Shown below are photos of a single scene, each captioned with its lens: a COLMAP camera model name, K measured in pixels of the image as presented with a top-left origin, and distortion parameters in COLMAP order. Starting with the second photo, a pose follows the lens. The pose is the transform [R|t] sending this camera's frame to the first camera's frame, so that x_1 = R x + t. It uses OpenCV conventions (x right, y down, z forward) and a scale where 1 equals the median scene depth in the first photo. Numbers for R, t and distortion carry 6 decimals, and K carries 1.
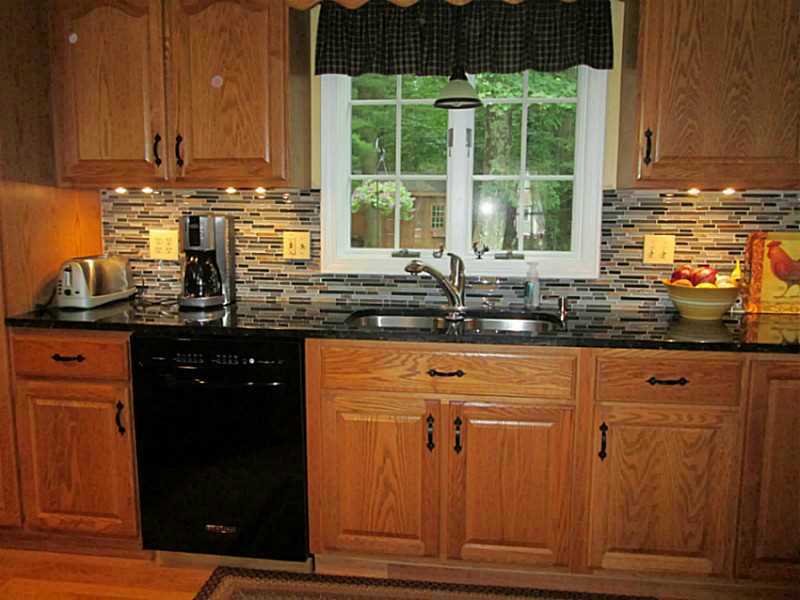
lens RADIAL K [[678.2, 0, 400.4], [0, 678.2, 297.1], [0, 0, 1]] dist [-0.030234, 0.013647]
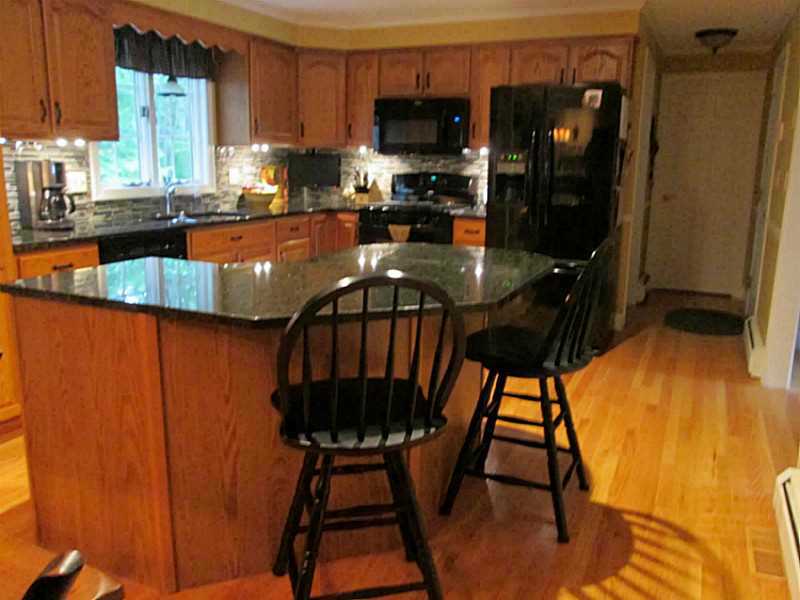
lens RADIAL K [[678.2, 0, 400.4], [0, 678.2, 297.1], [0, 0, 1]] dist [-0.030234, 0.013647]
pose [[0.269005, -0.193715, 0.943457, -1.474643], [0.119282, 0.978724, 0.166946, 0.004414], [-0.955724, 0.067628, 0.286388, -0.020238]]
